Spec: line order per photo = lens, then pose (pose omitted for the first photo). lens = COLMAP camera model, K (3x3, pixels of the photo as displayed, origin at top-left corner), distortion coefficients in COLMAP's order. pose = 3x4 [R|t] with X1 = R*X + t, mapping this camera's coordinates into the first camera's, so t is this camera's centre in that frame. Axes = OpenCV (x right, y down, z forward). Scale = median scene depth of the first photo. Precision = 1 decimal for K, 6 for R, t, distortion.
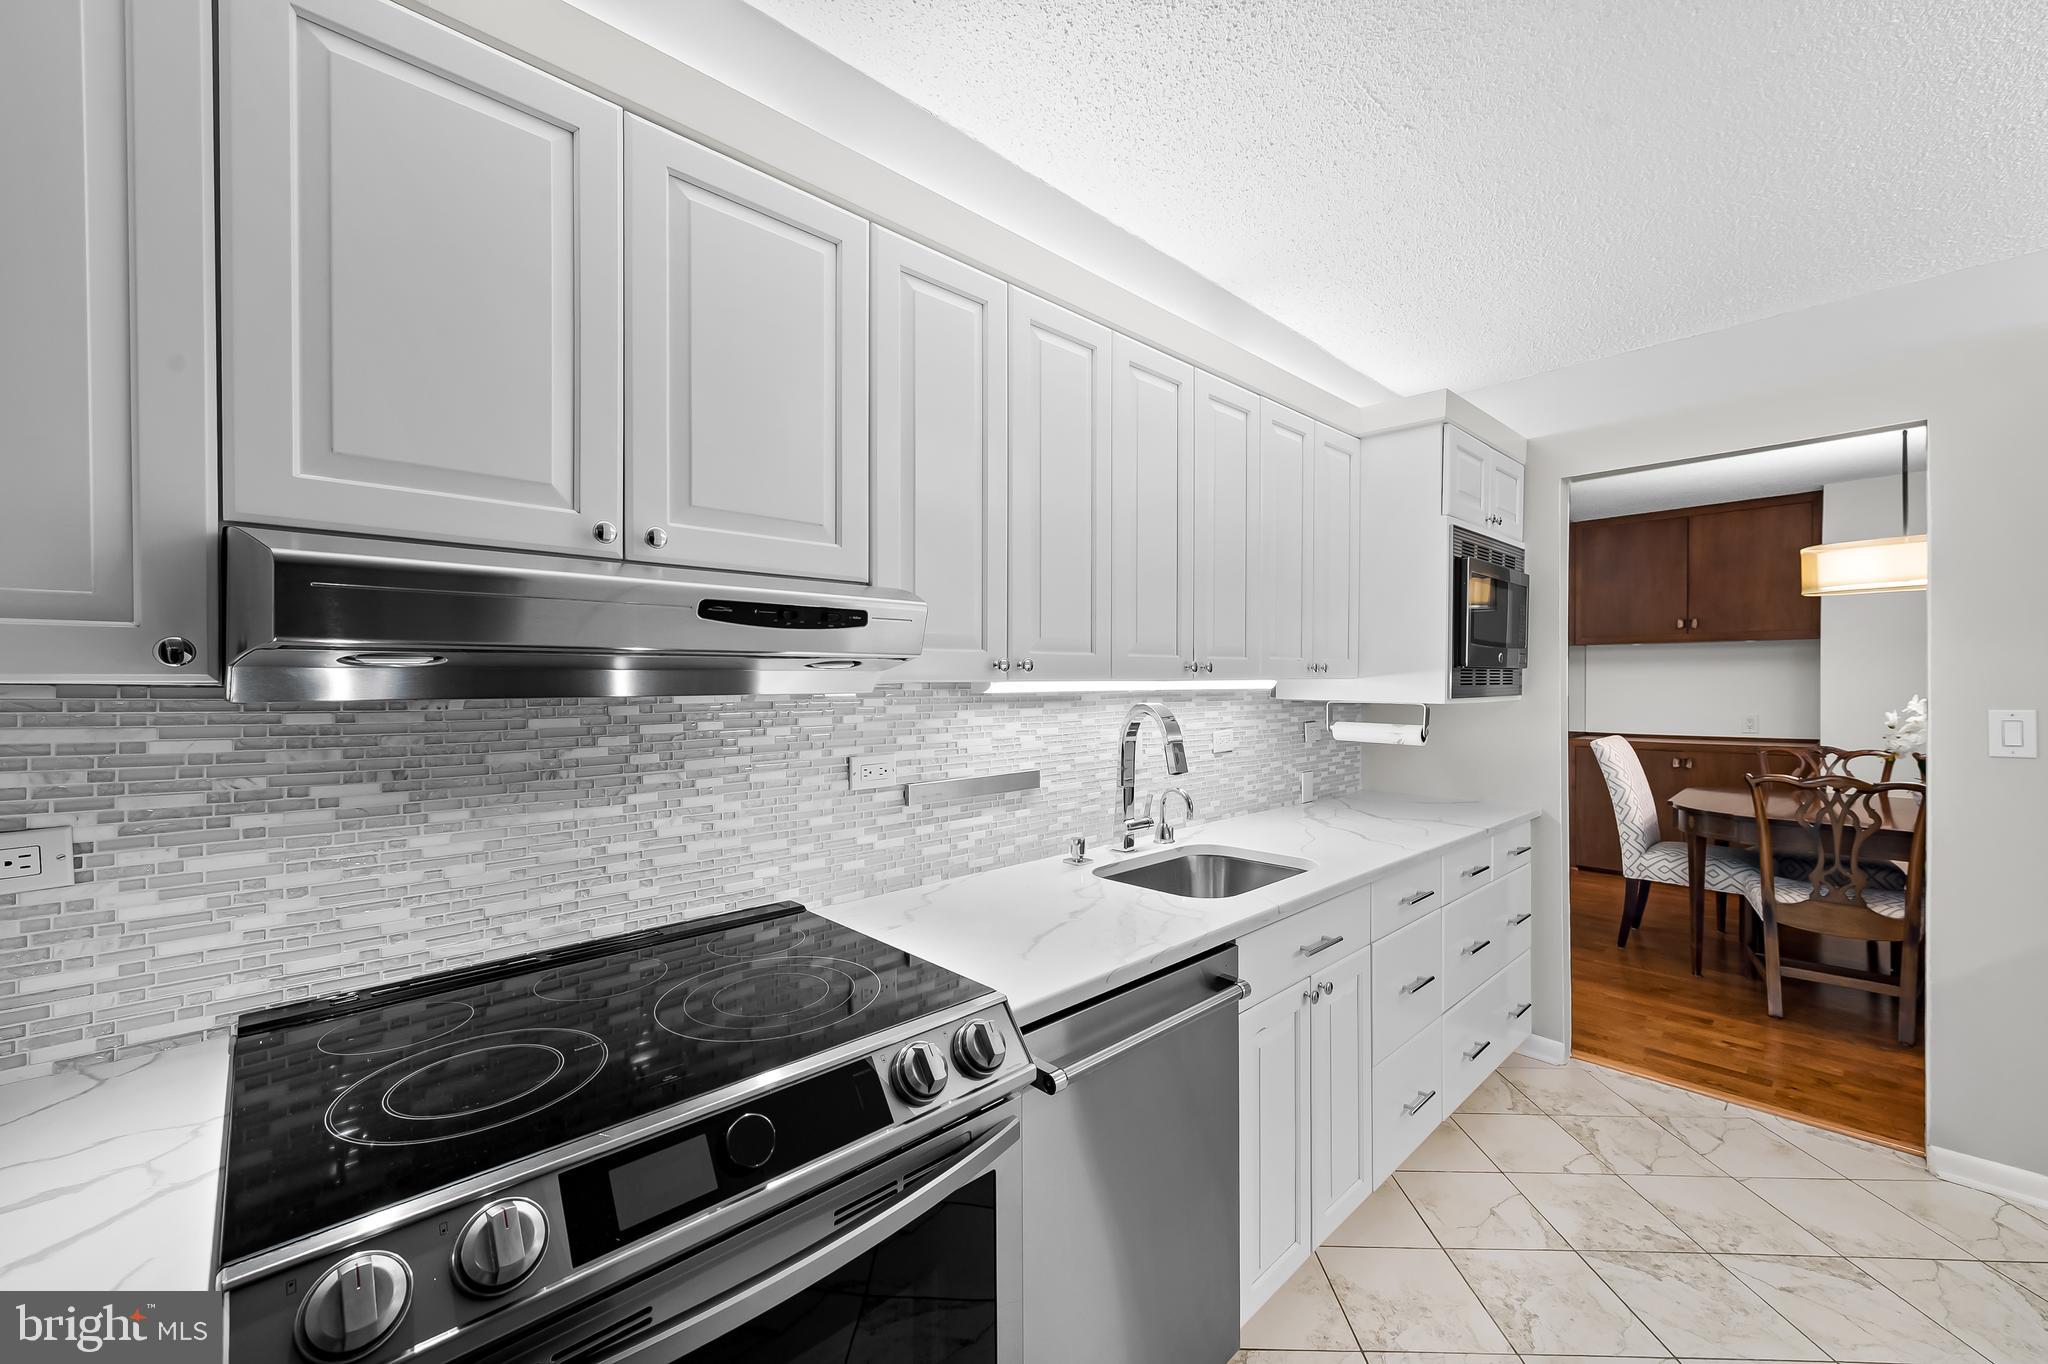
lens RADIAL K [[809.3, 0, 1022.1], [0, 809.3, 687.4], [0, 0, 1]] dist [0.002099, 0.000150]
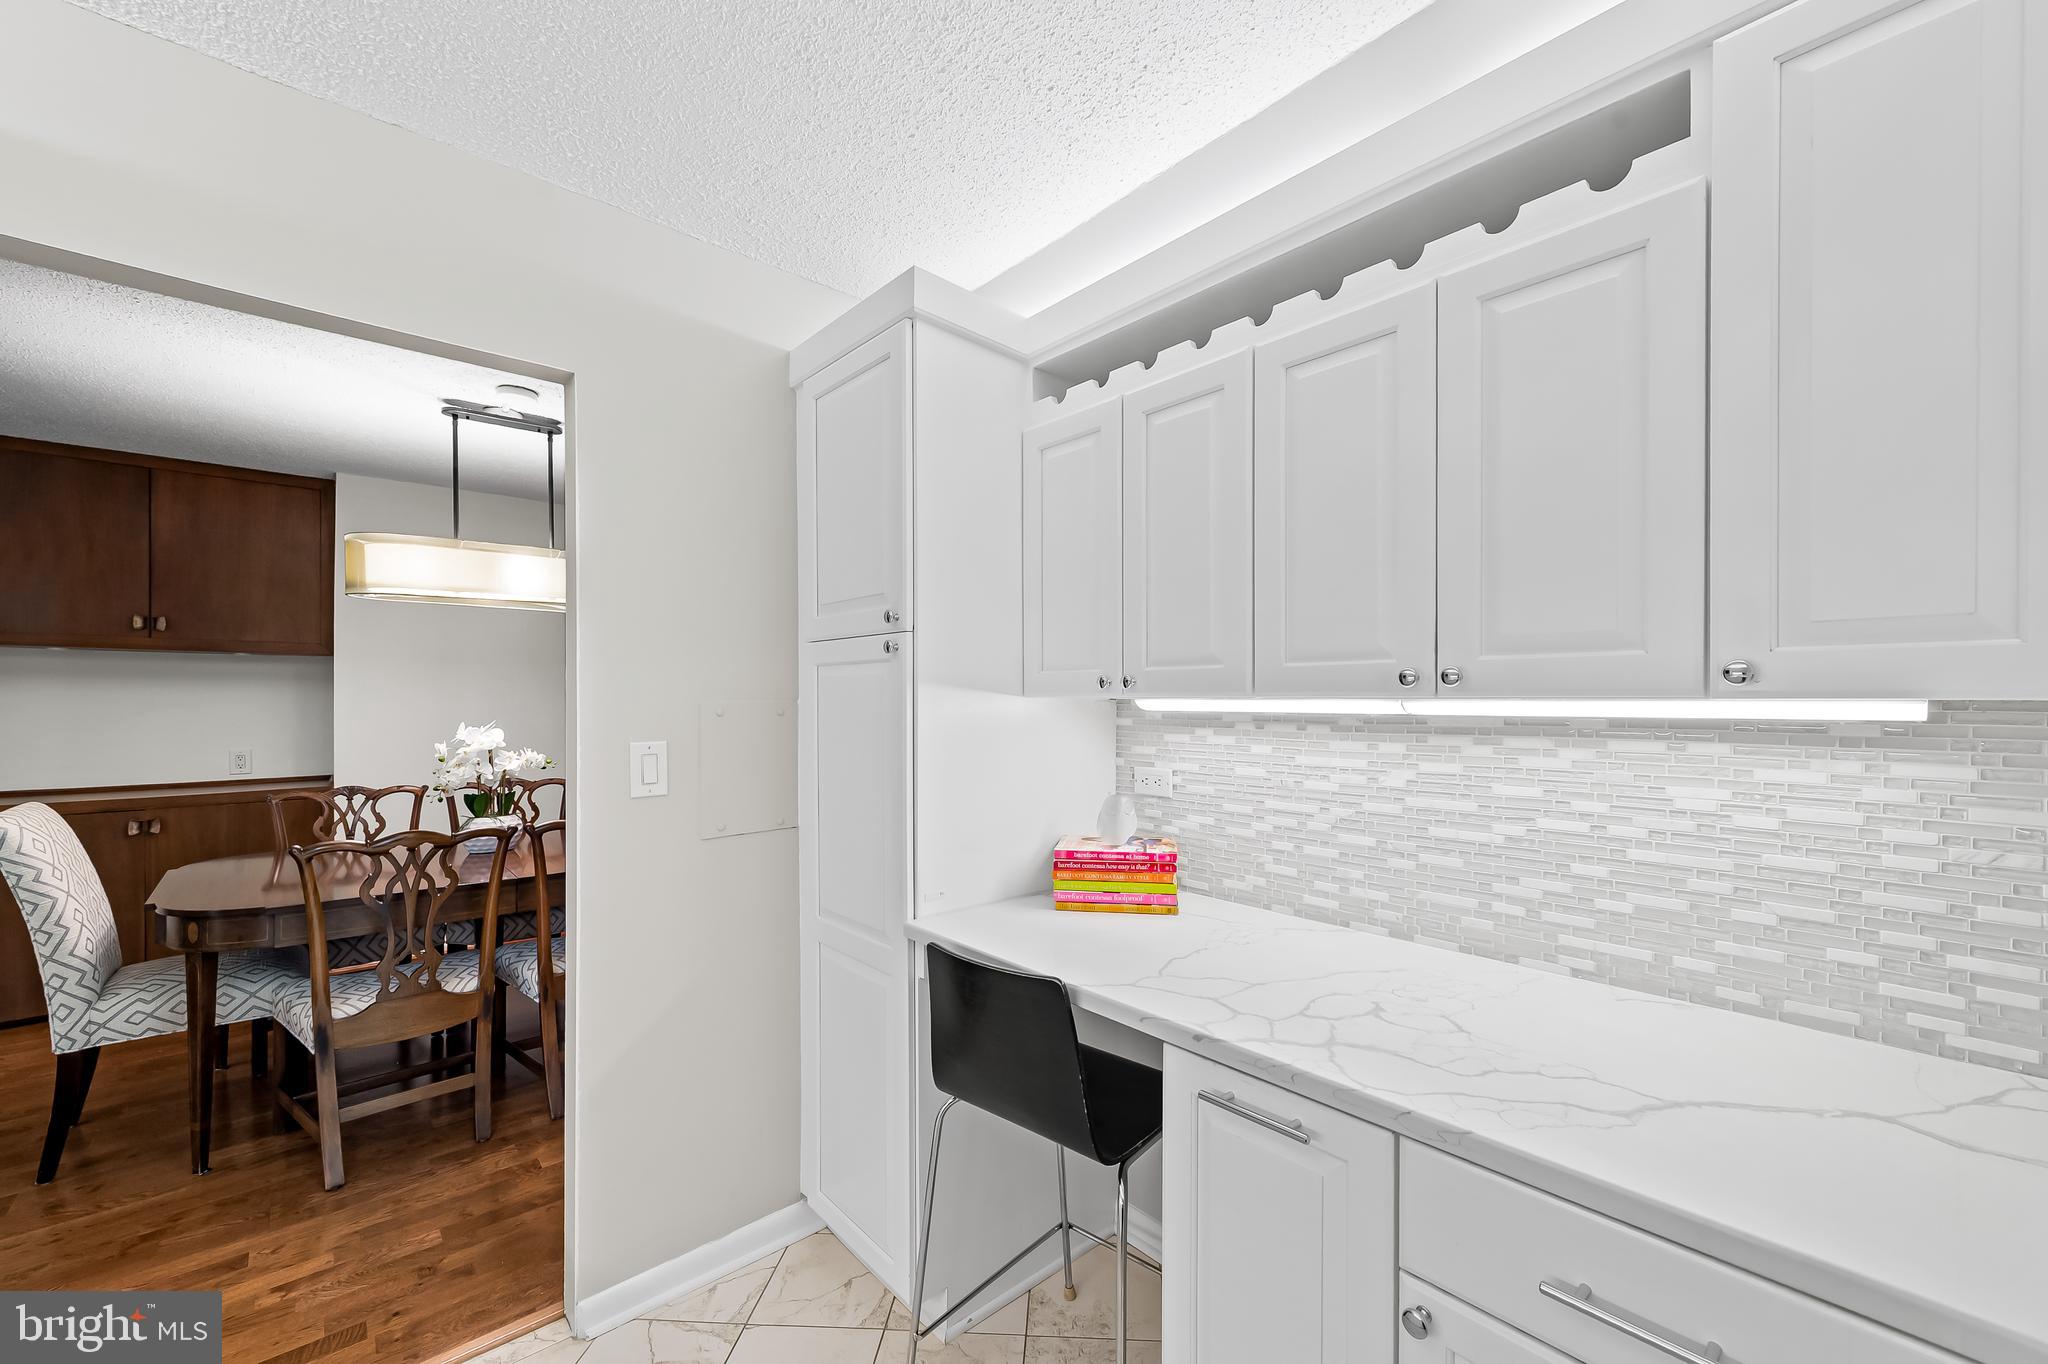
lens RADIAL K [[809.3, 0, 1024.2], [0, 809.3, 700.1], [0, 0, 1]] dist [0.002099, 0.000150]
pose [[0.027090, 0.007508, 0.999605, 0.213239], [0.006076, 0.999952, -0.007675, -0.004606], [-0.999615, 0.006281, 0.027043, 0.337196]]
